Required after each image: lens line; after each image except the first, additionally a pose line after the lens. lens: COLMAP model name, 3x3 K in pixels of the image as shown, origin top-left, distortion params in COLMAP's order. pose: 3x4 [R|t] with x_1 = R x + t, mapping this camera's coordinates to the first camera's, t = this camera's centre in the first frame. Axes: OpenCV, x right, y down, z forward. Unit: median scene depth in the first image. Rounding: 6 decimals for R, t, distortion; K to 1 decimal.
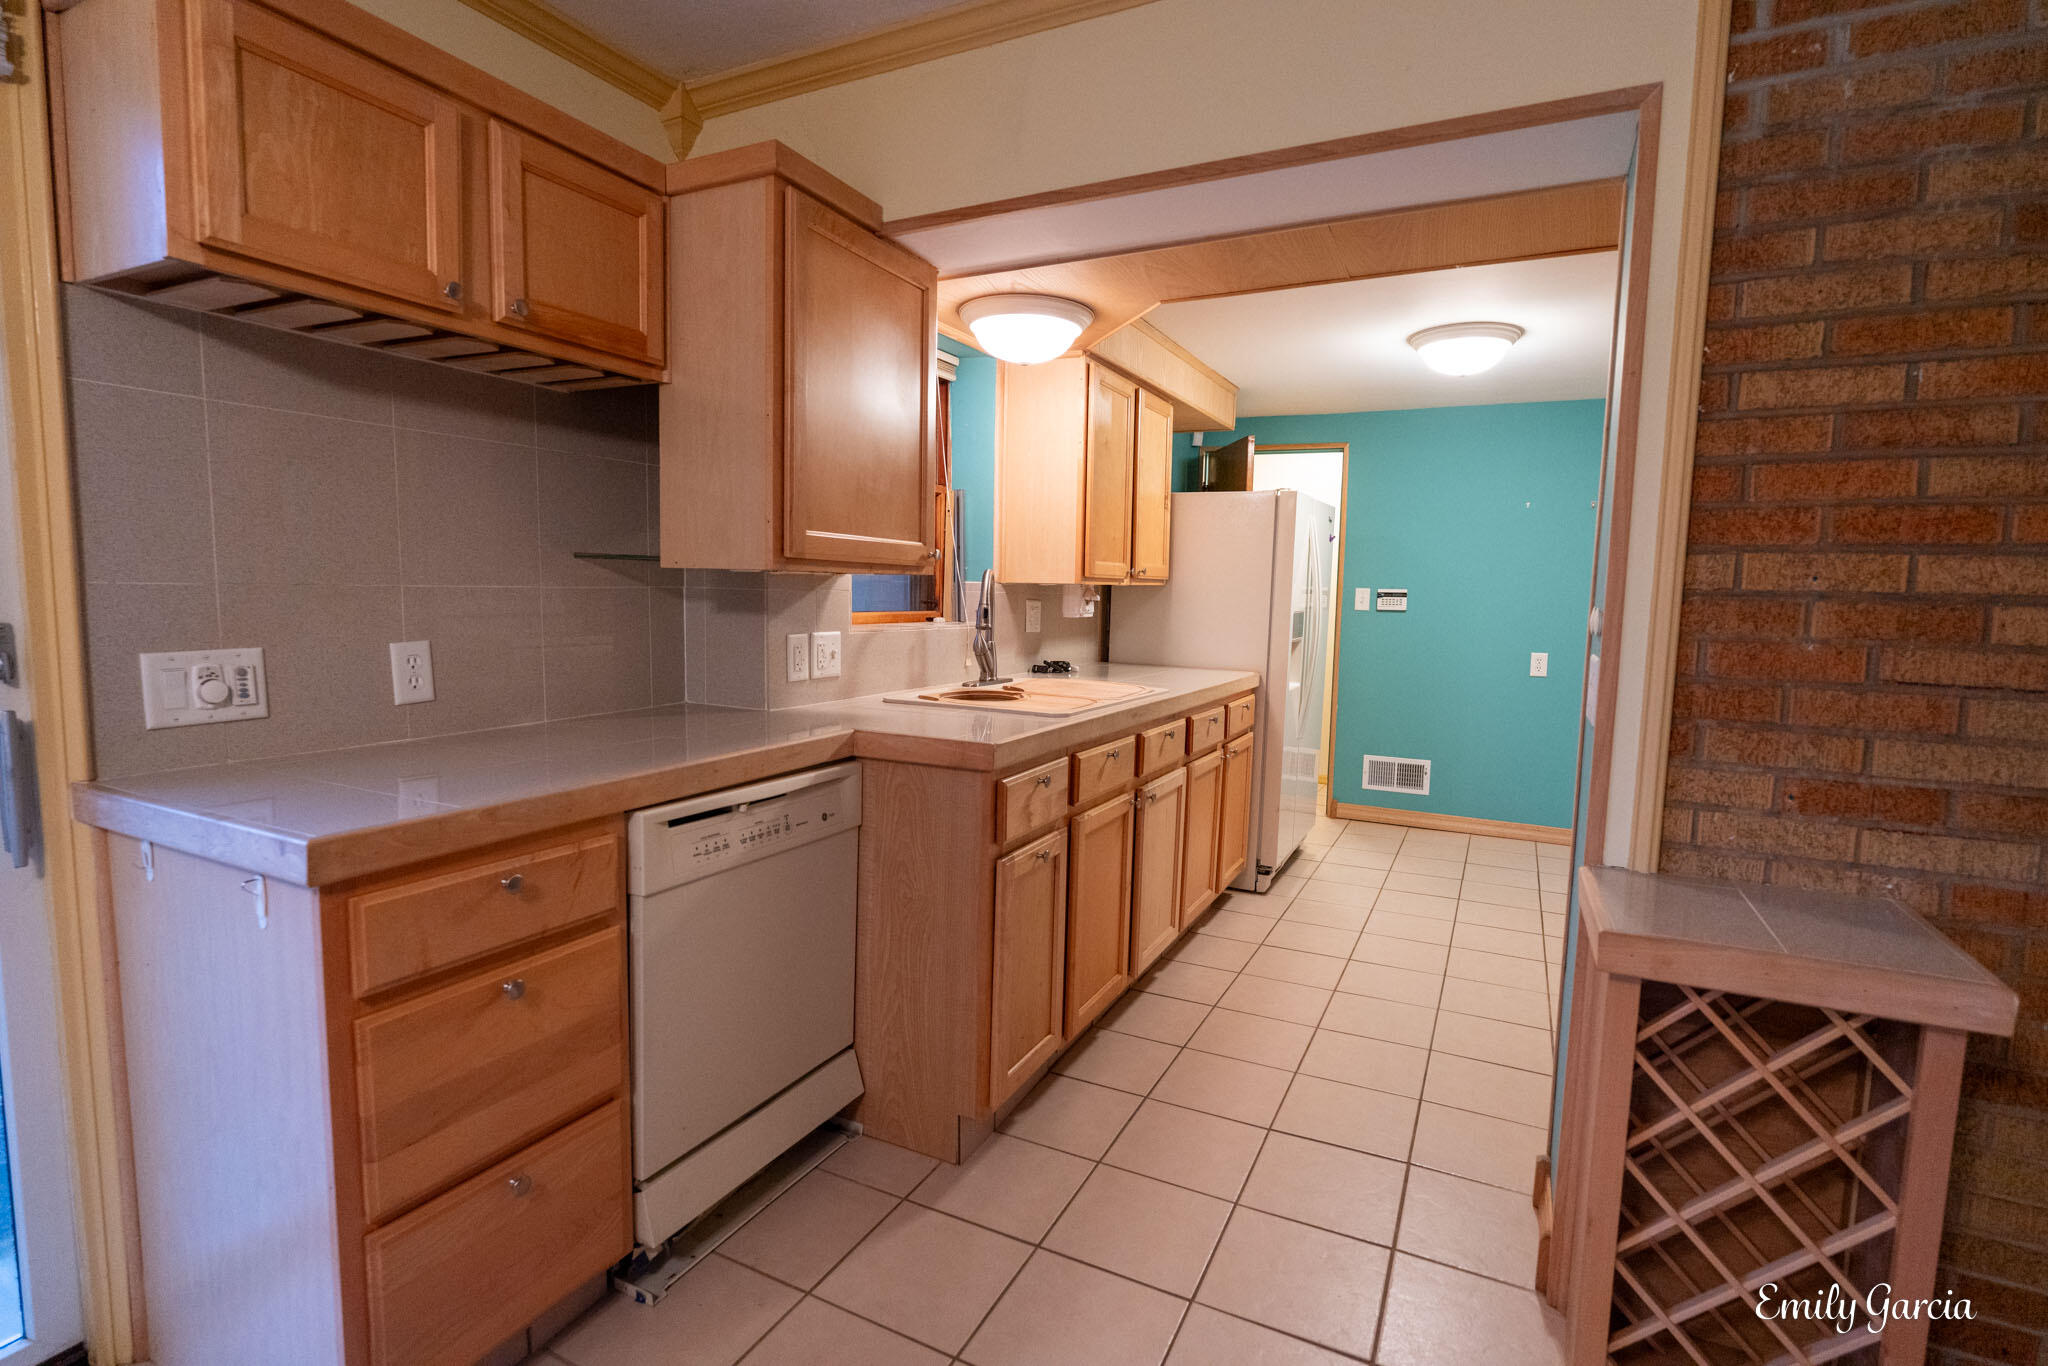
lens RADIAL K [[966.5, 0, 1023.4], [0, 966.5, 682.7], [0, 0, 1]] dist [-0.009241, 0.000770]
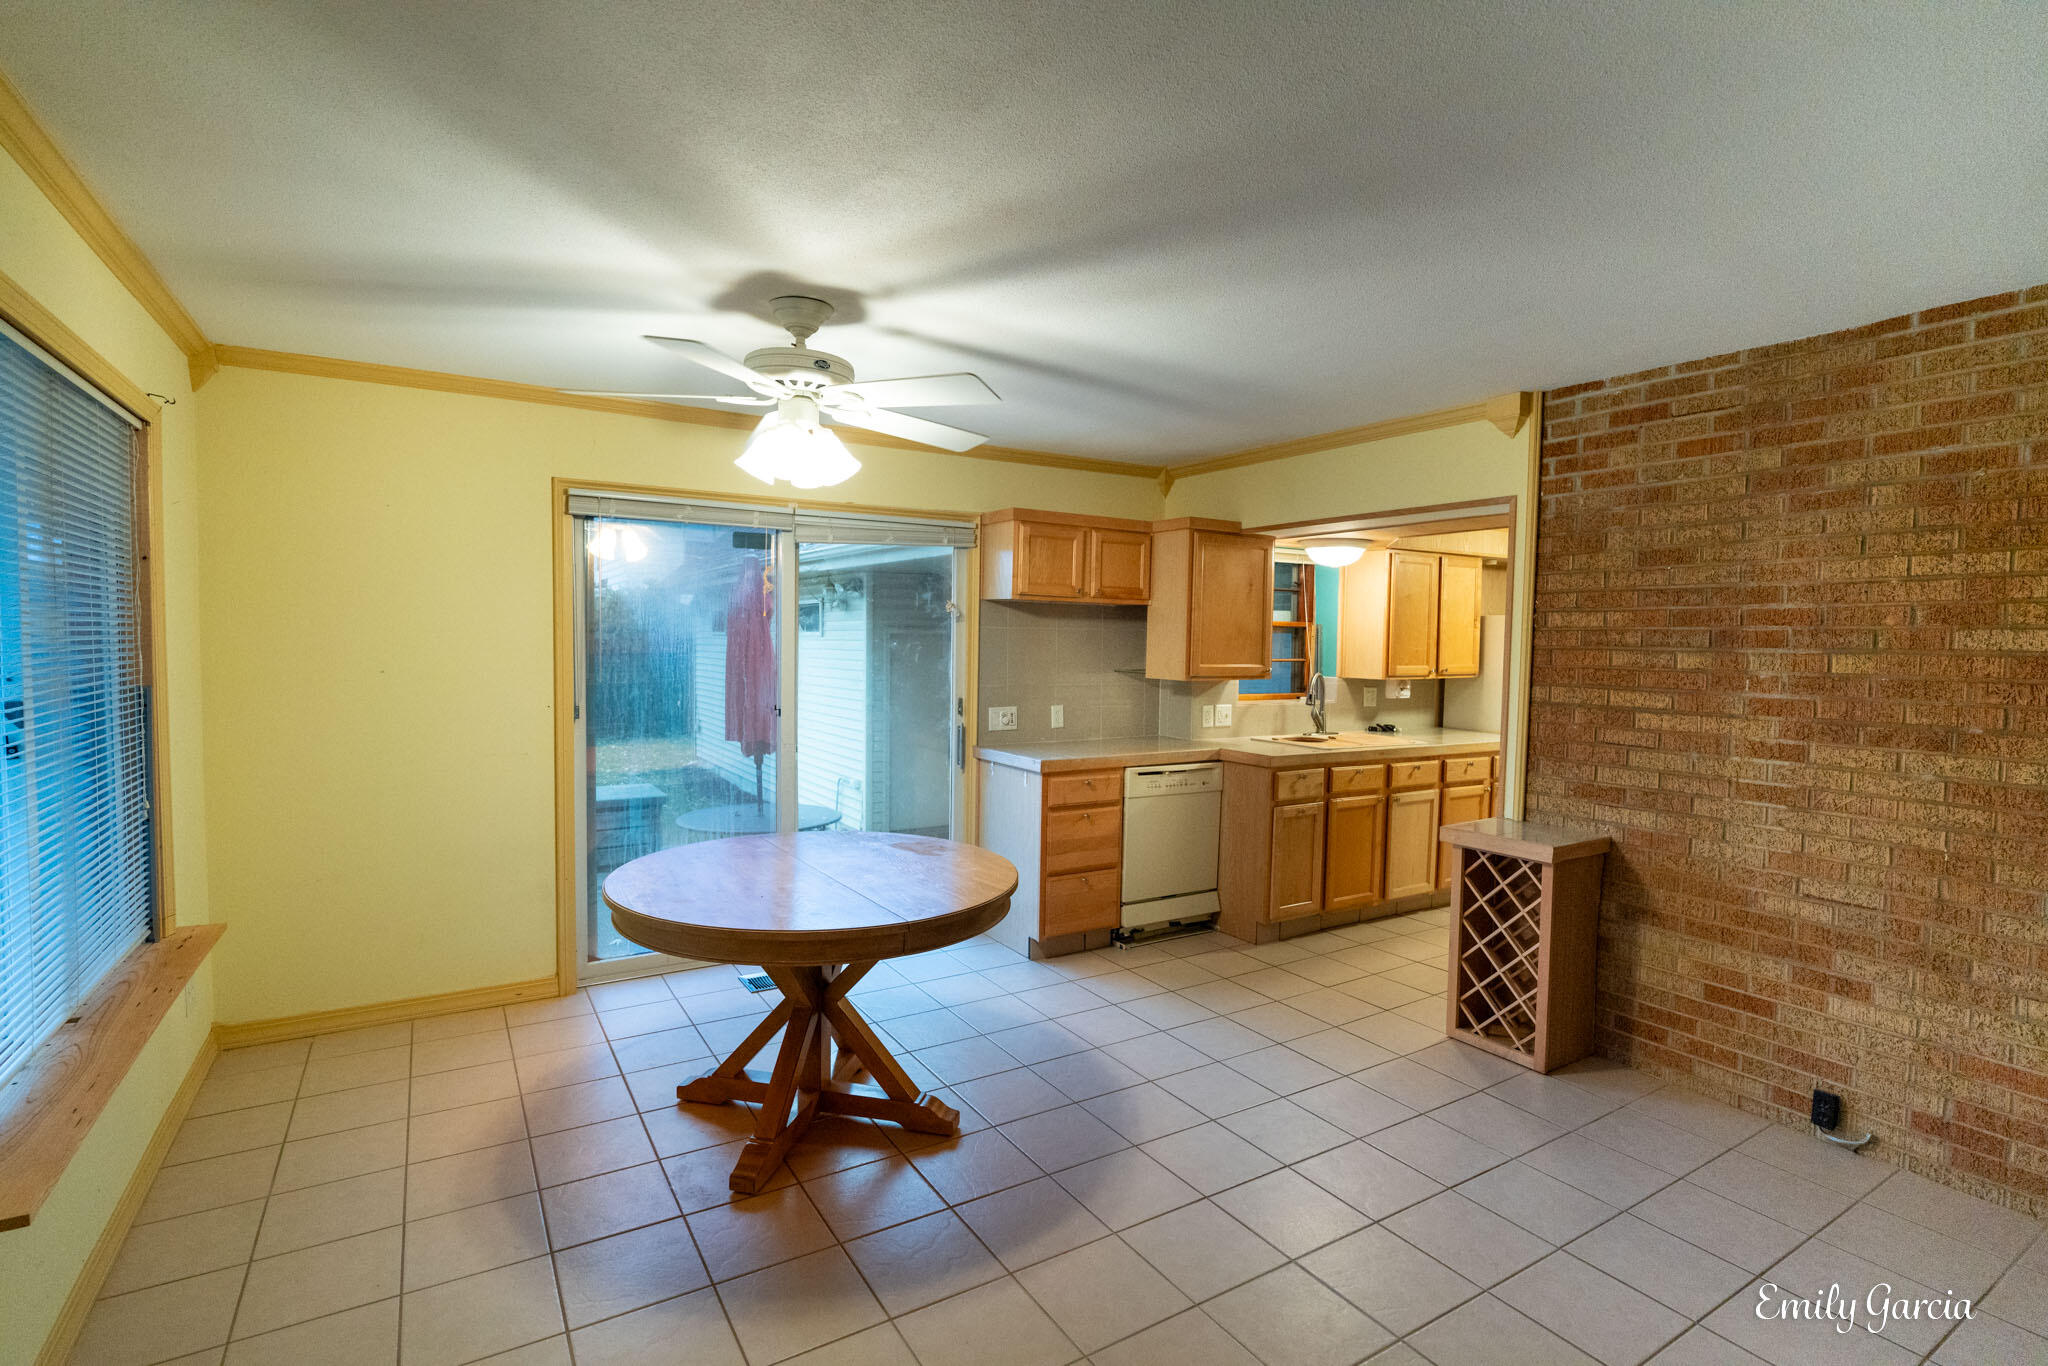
lens RADIAL K [[966.5, 0, 1037.0], [0, 966.5, 676.1], [0, 0, 1]] dist [-0.009241, 0.000770]
pose [[0.861202, 0.014553, -0.508055, 0.858524], [-0.048859, 0.997331, -0.054252, 0.031794], [0.505909, 0.071545, 0.859615, -1.694699]]
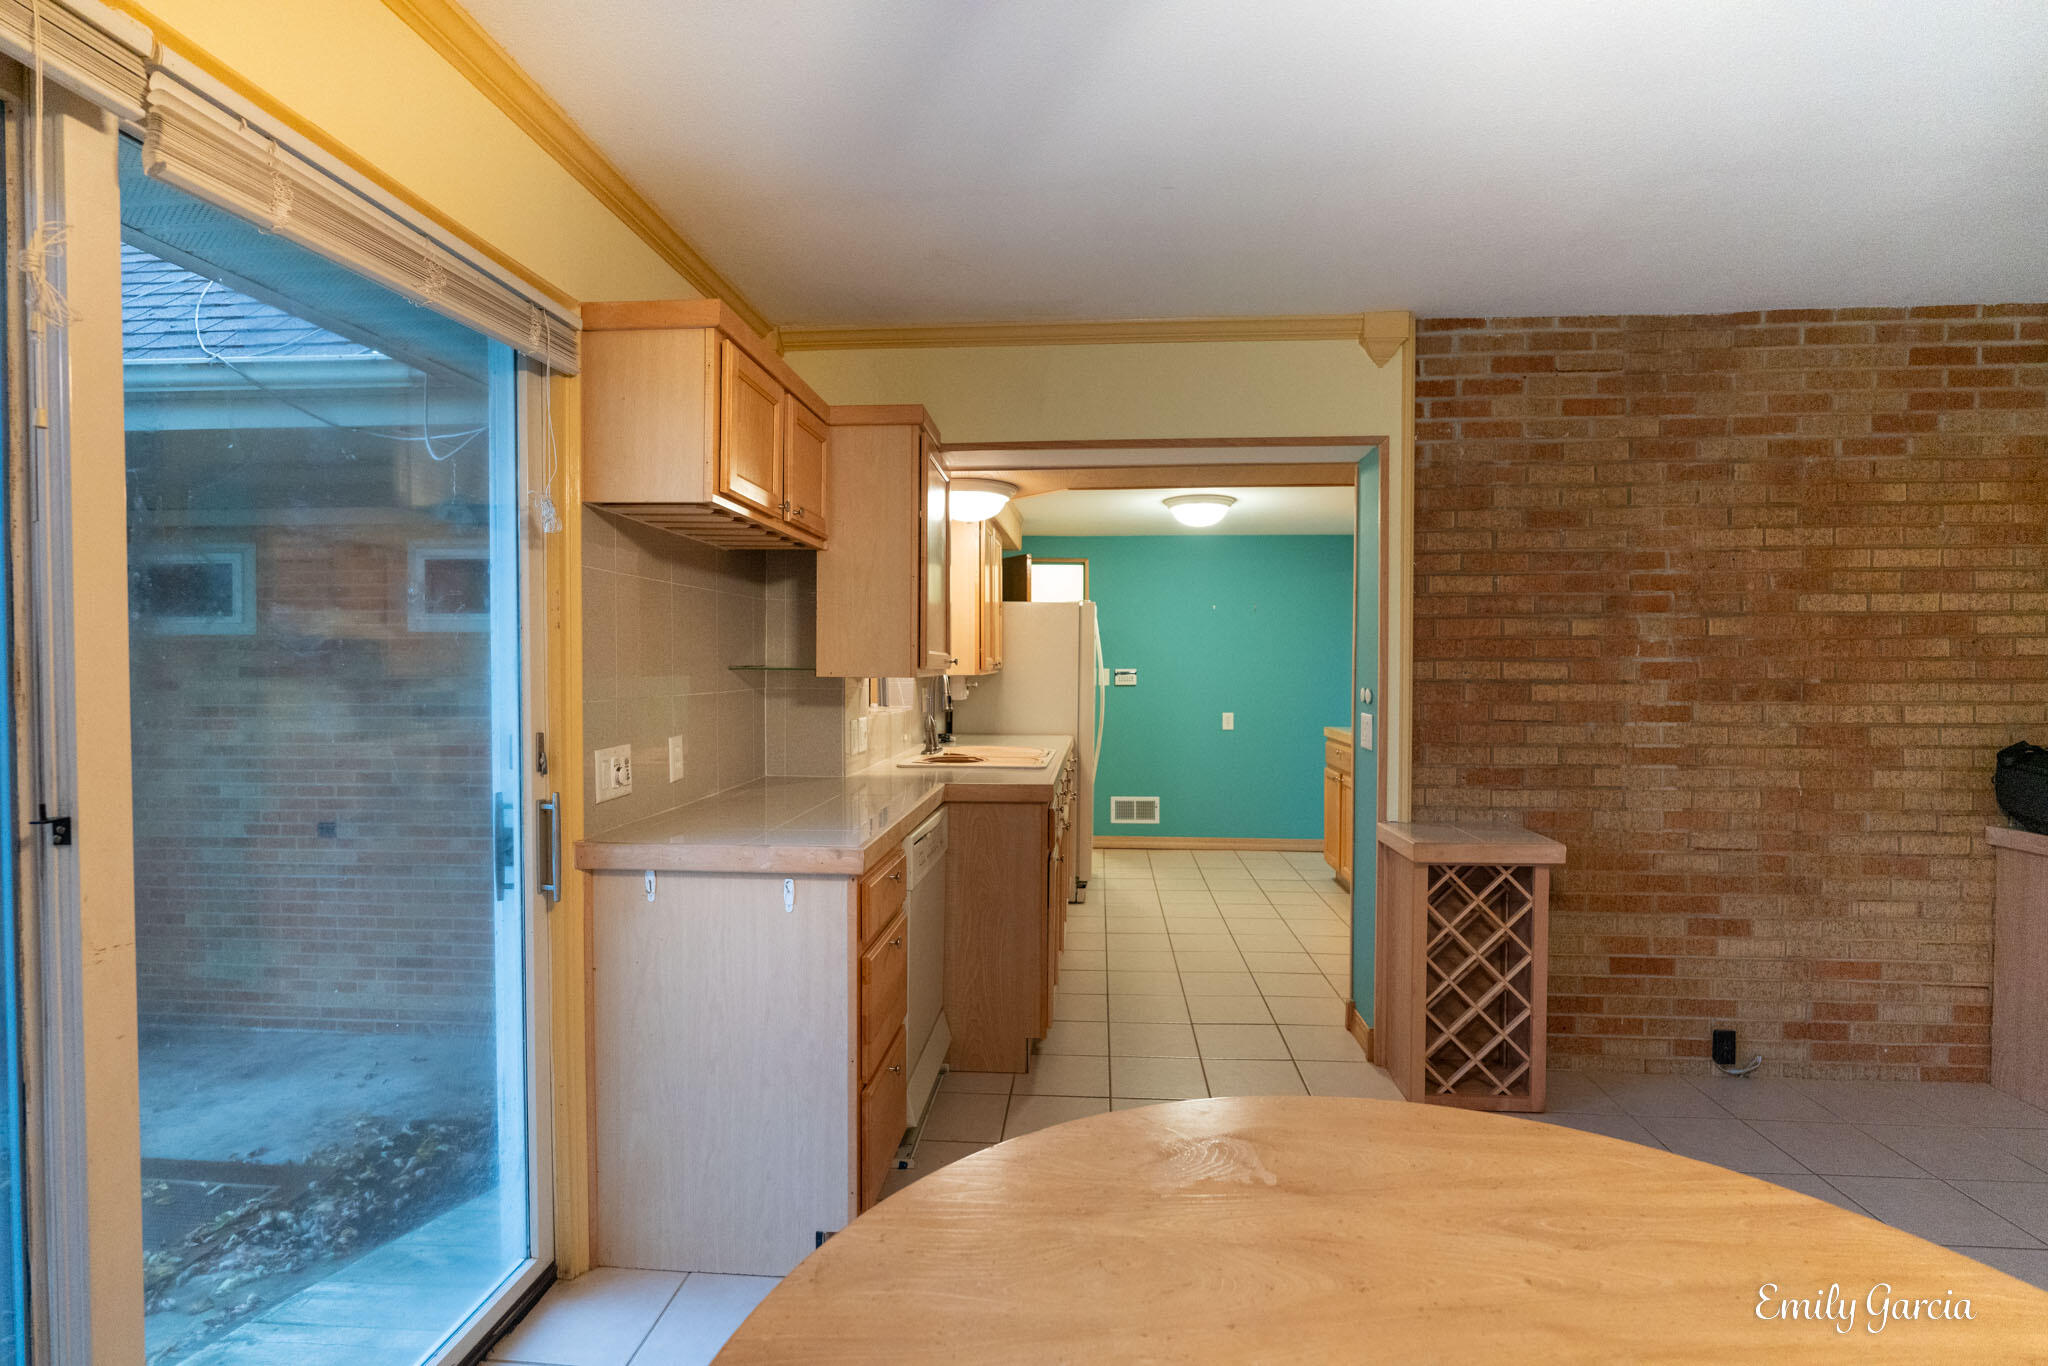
lens RADIAL K [[966.5, 0, 1037.1], [0, 966.5, 679.7], [0, 0, 1]] dist [-0.009241, 0.000770]
pose [[0.921403, -0.024825, 0.387815, -0.844086], [0.054526, 0.996344, -0.065768, -0.005346], [-0.384764, 0.081744, 0.919388, -0.572340]]
